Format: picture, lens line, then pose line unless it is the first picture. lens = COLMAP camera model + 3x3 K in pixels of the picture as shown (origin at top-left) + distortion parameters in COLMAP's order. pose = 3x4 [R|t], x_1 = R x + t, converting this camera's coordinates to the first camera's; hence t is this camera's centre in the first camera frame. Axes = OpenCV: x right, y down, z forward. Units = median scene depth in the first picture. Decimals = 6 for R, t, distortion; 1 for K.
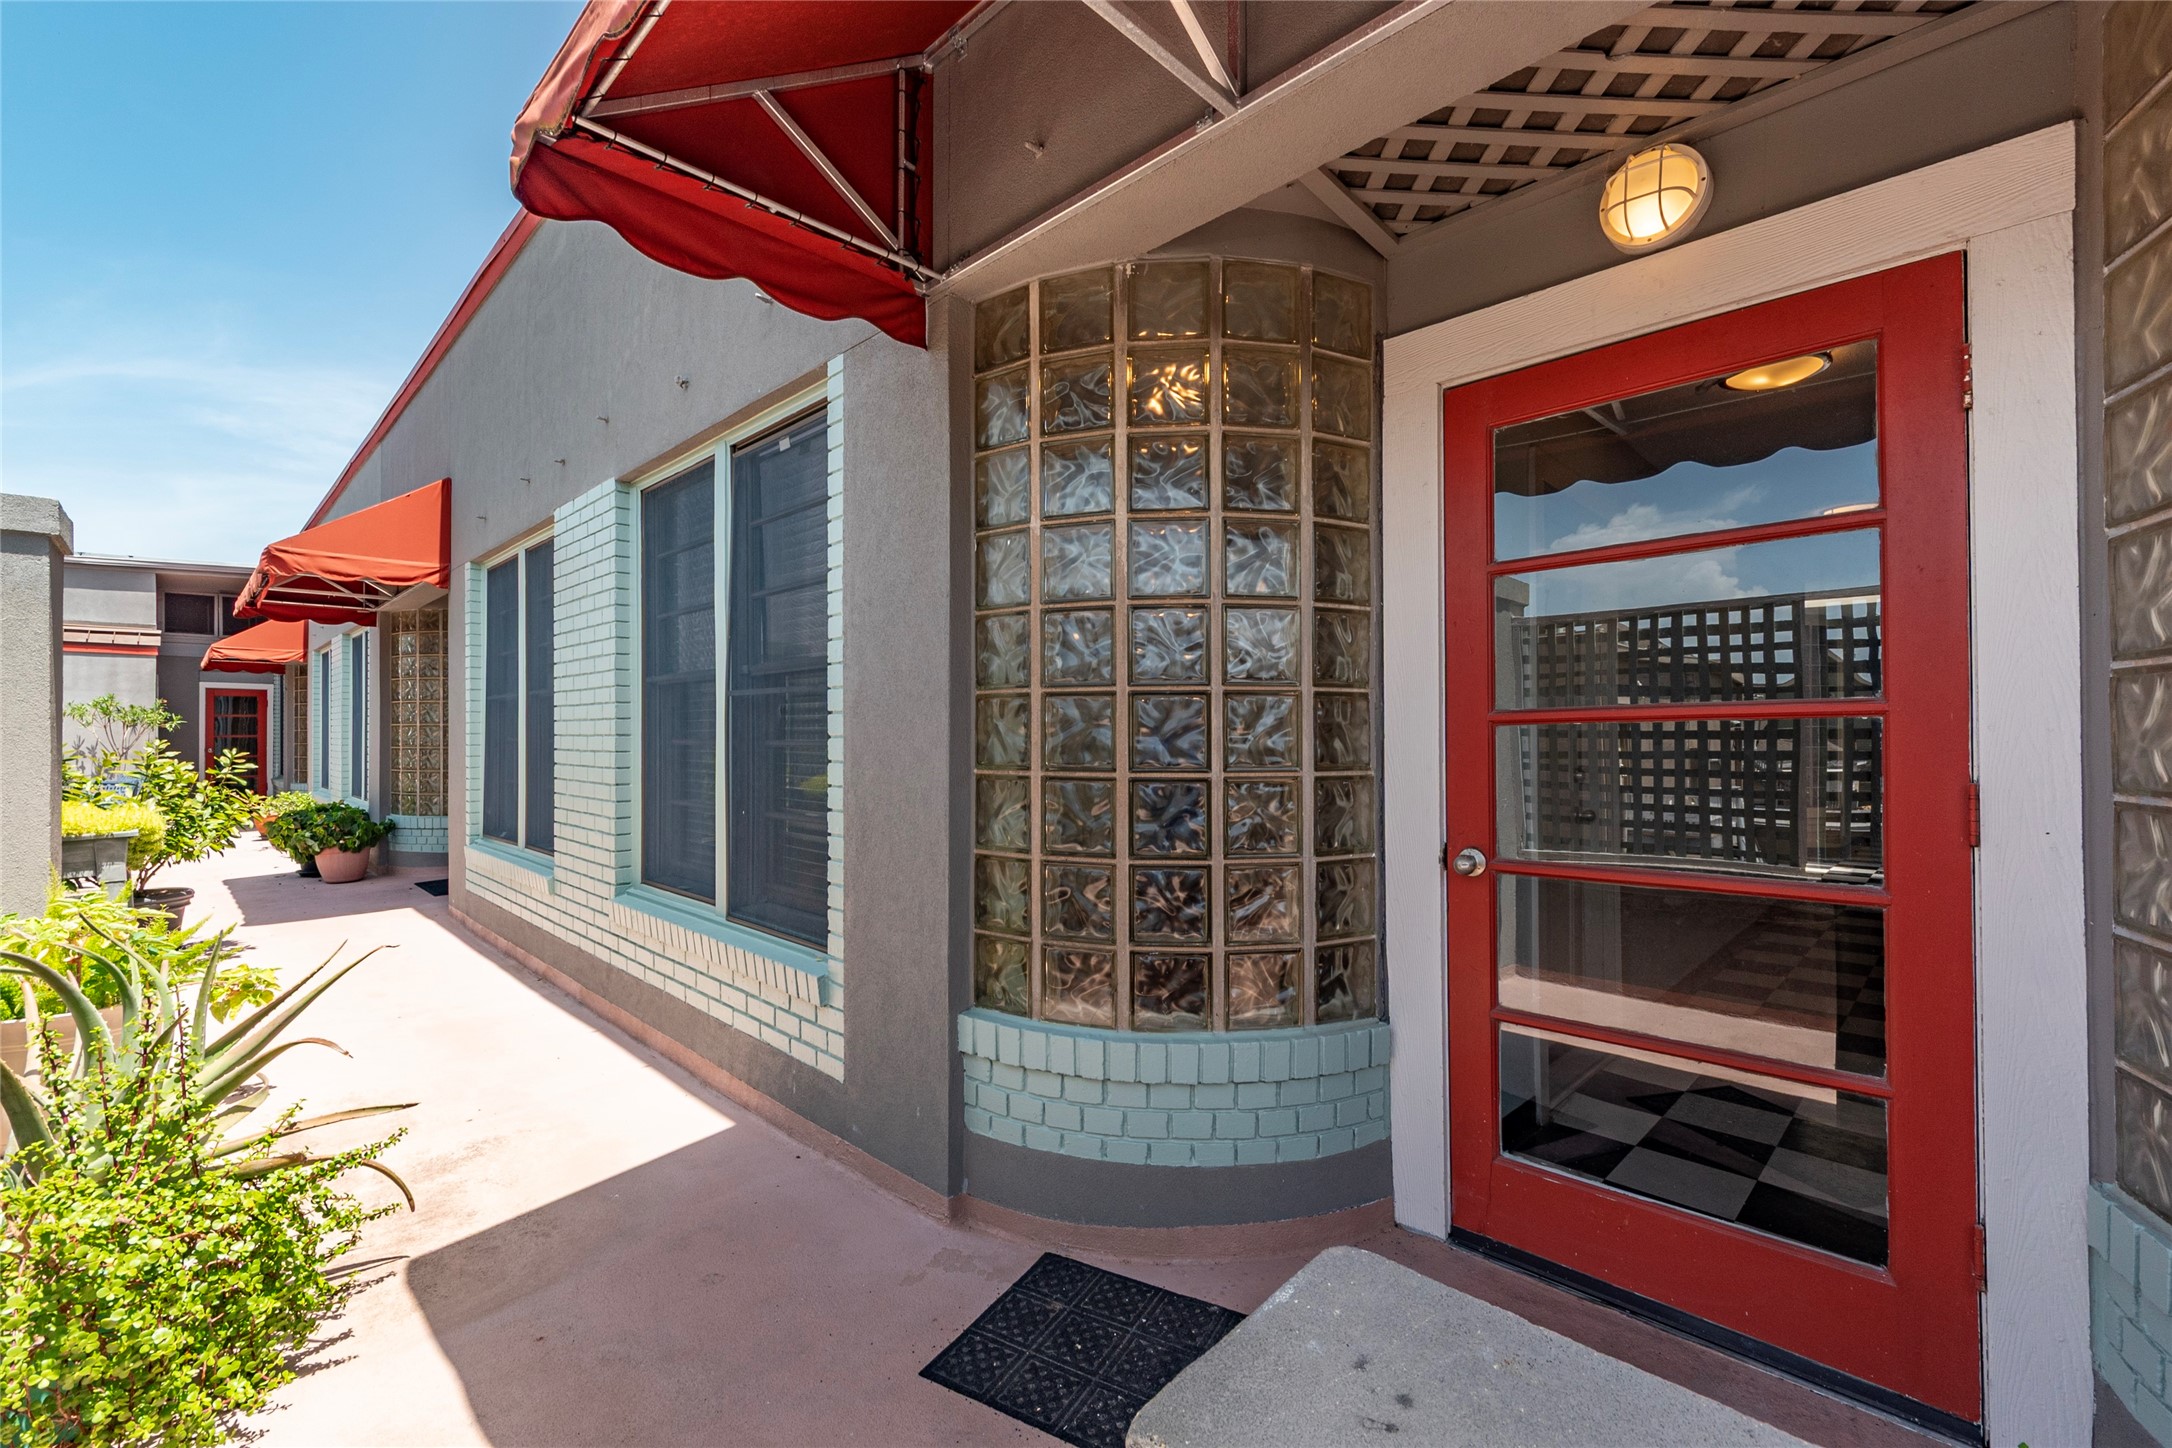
lens RADIAL K [[910.7, 0, 1092.4], [0, 910.7, 729.4], [0, 0, 1]] dist [0.001692, 0.000180]
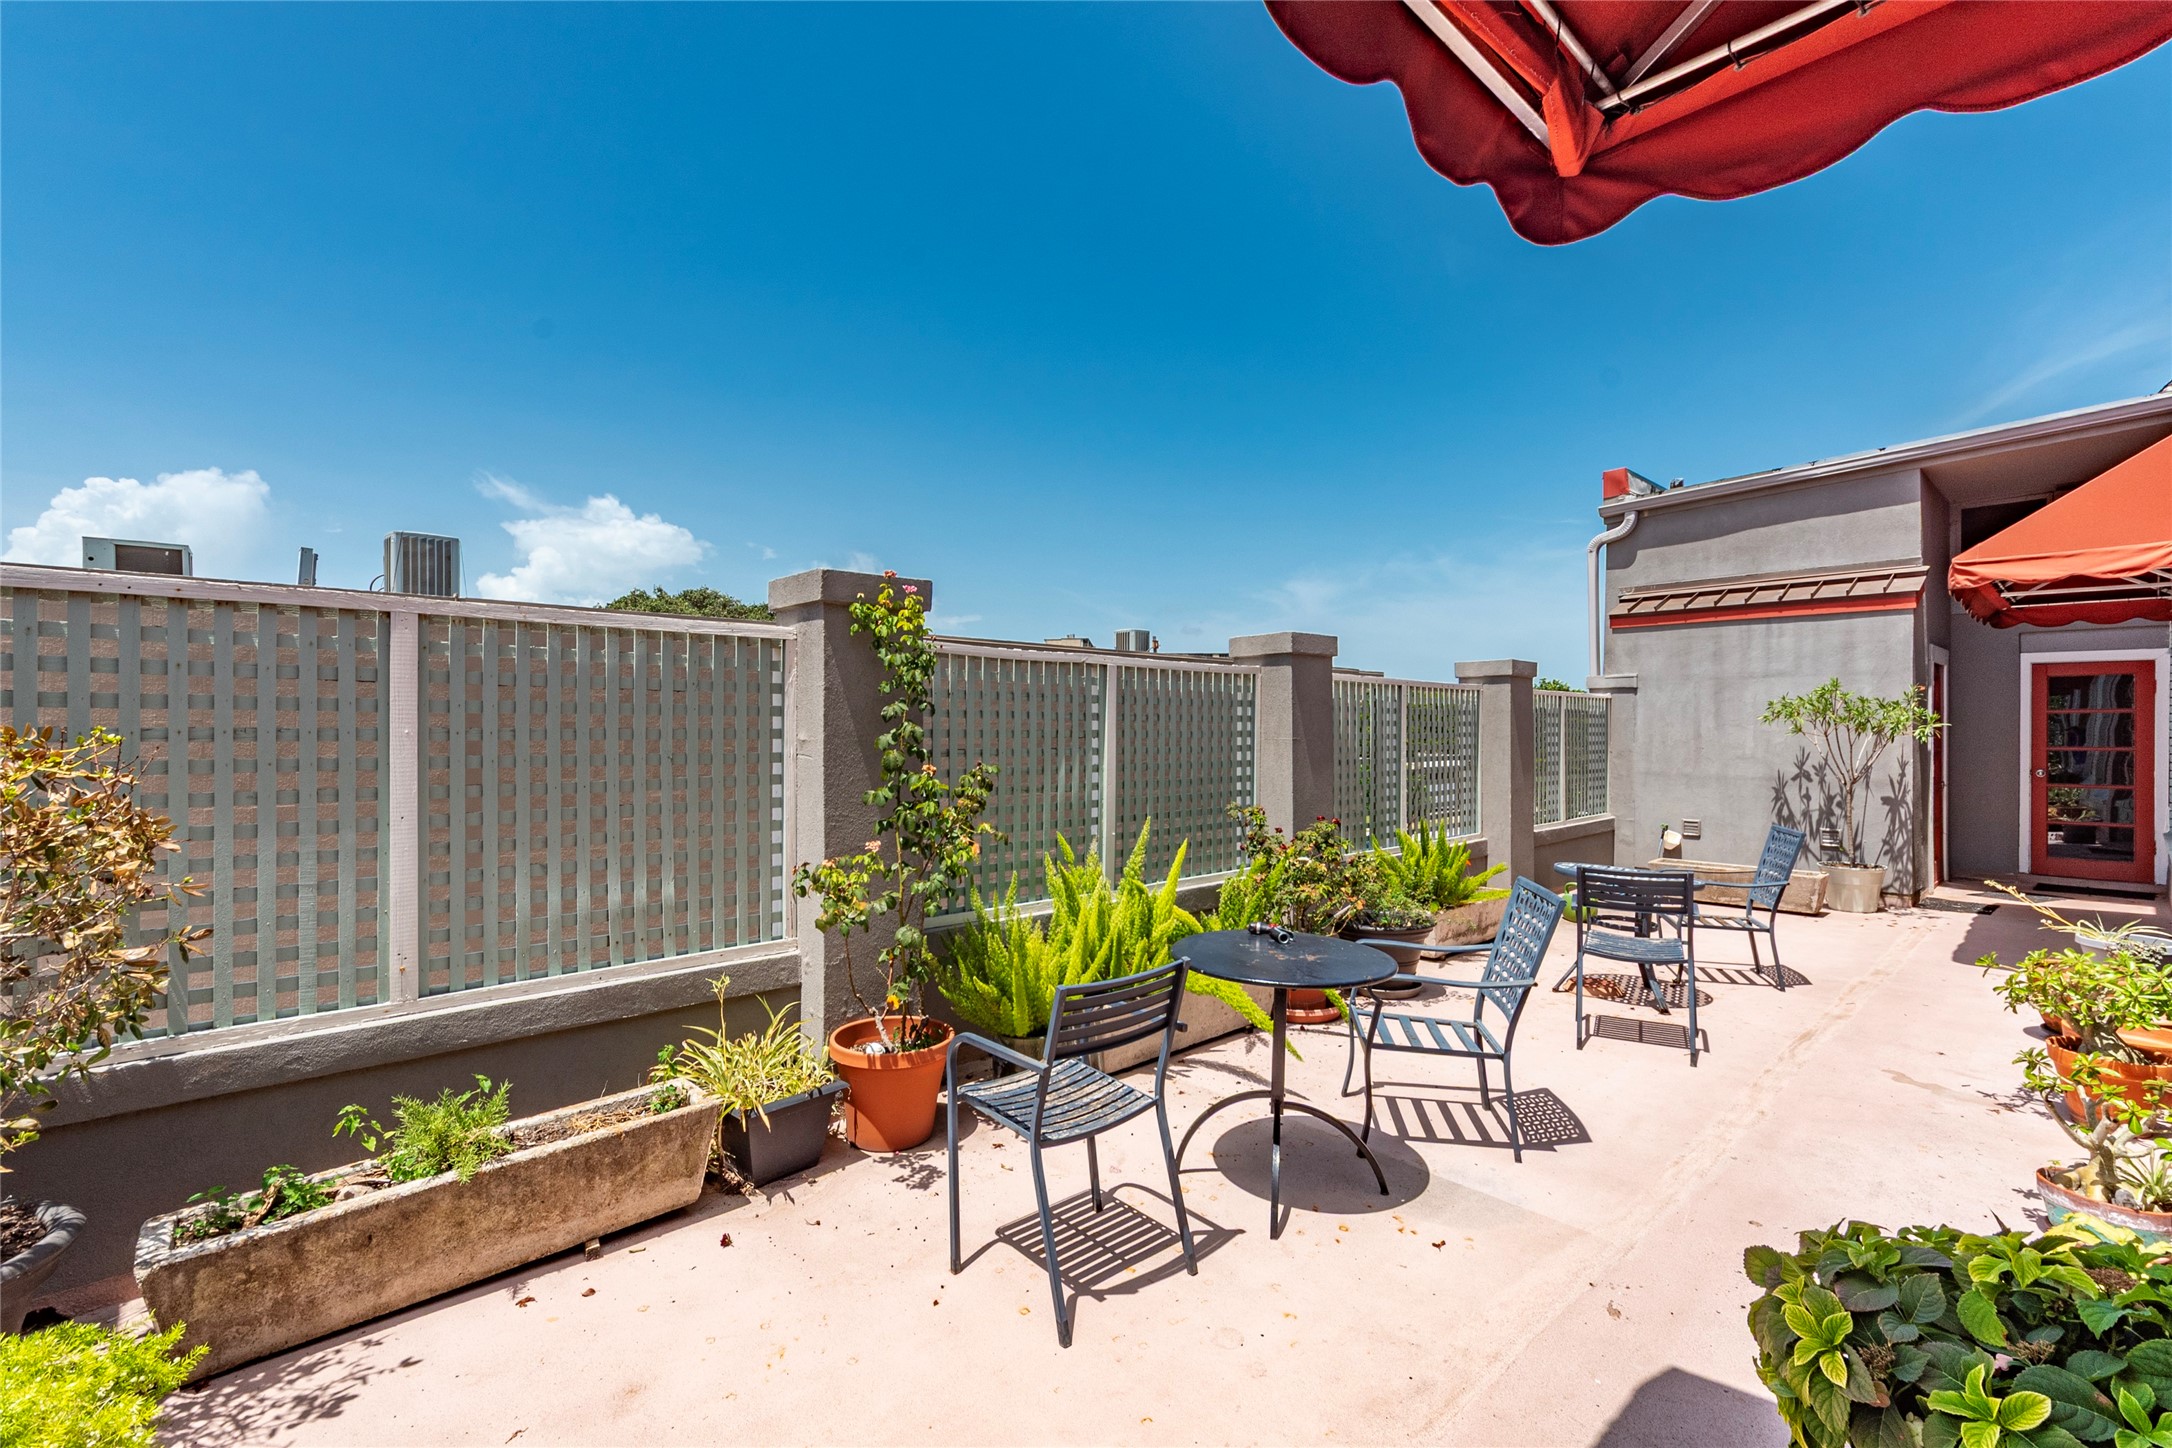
lens RADIAL K [[910.7, 0, 1092.4], [0, 910.7, 729.4], [0, 0, 1]] dist [0.001692, 0.000180]
pose [[-0.067541, 0.006720, -0.997694, -0.428544], [0.002334, 0.999976, 0.006577, -0.010712], [0.997714, -0.001884, -0.067555, 0.533598]]
